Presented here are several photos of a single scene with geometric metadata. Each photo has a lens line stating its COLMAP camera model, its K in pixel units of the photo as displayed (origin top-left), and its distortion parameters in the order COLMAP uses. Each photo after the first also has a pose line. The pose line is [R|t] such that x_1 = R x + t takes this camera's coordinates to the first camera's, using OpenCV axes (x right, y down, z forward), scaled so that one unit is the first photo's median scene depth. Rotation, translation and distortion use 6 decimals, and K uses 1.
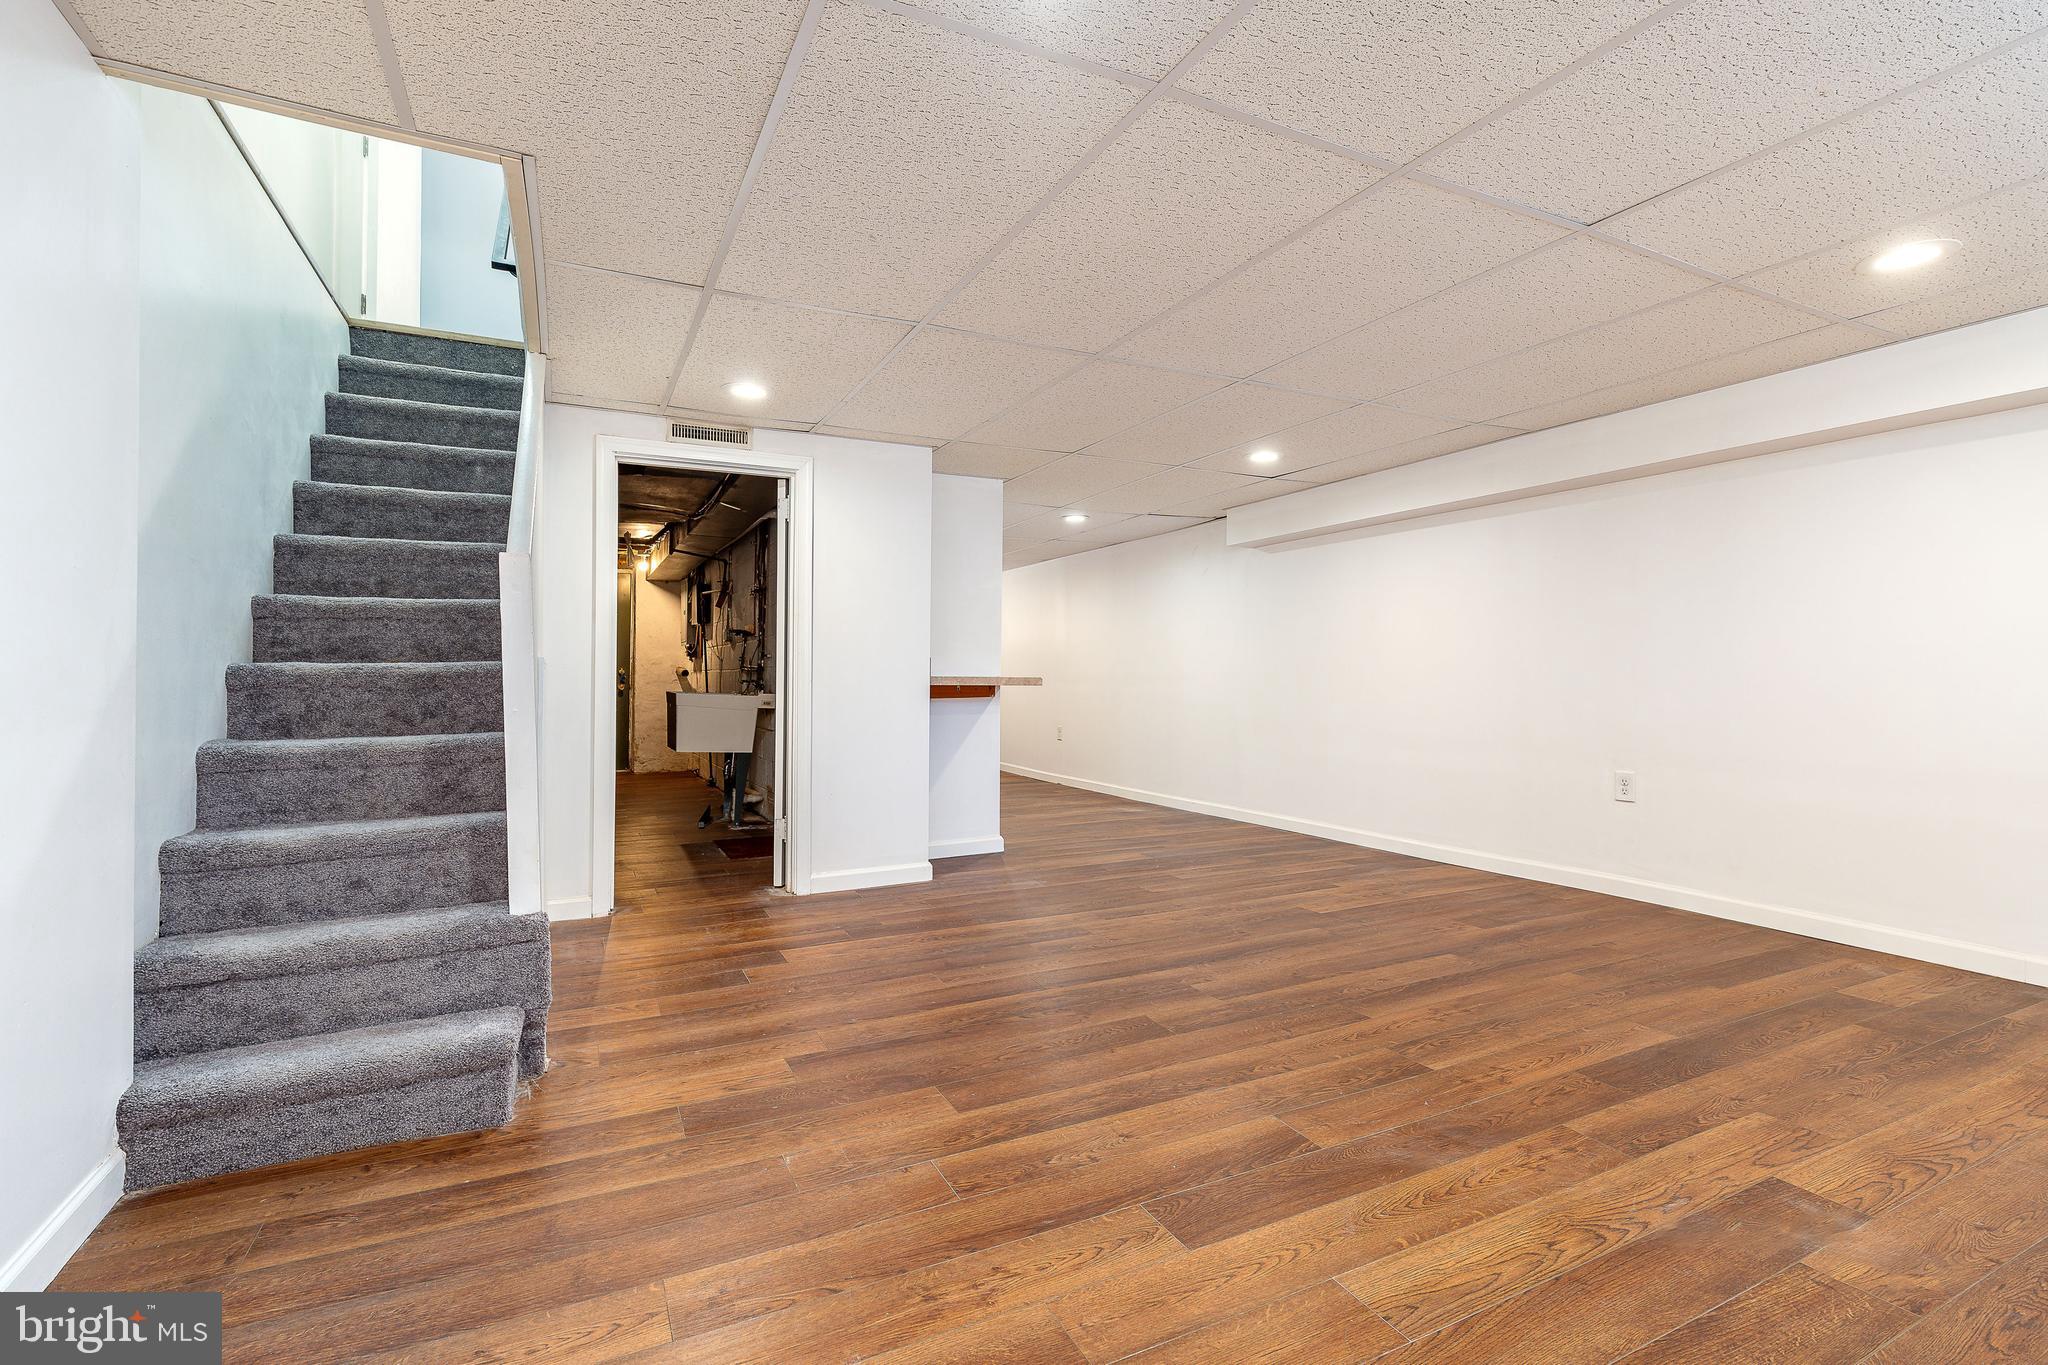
lens RADIAL K [[920.1, 0, 1017.8], [0, 920.1, 674.5], [0, 0, 1]] dist [0.005565, -0.000828]
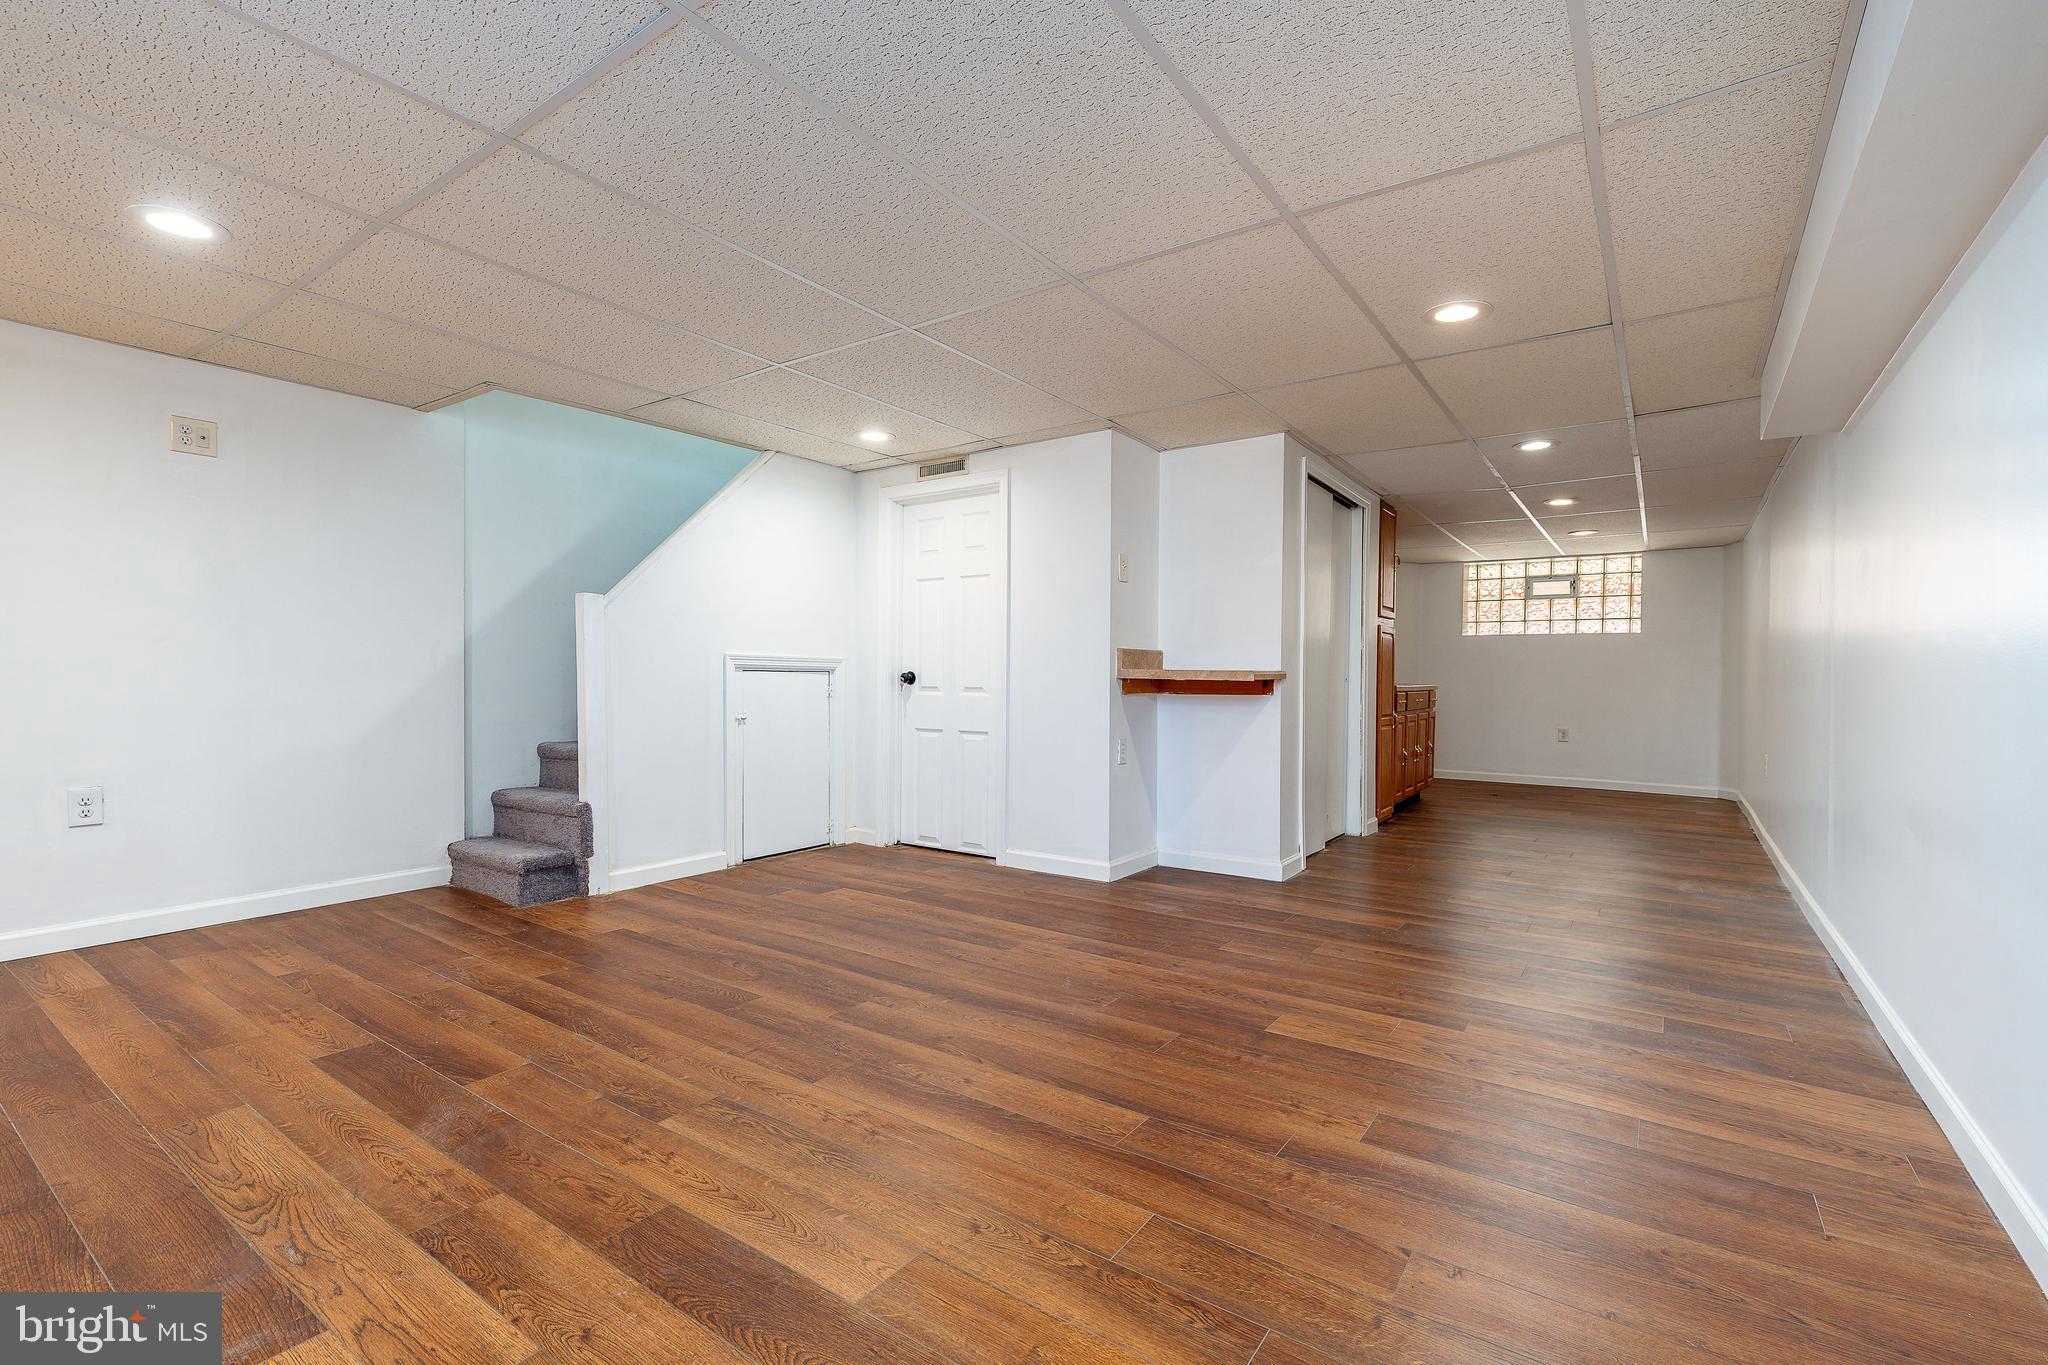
lens RADIAL K [[920.1, 0, 1015.9], [0, 920.1, 676.3], [0, 0, 1]] dist [0.005565, -0.000828]
pose [[0.470749, 0.003864, -0.882259, 1.174388], [-0.006060, 0.999981, 0.001147, 0.015924], [0.882246, 0.004806, 0.470764, 0.776590]]
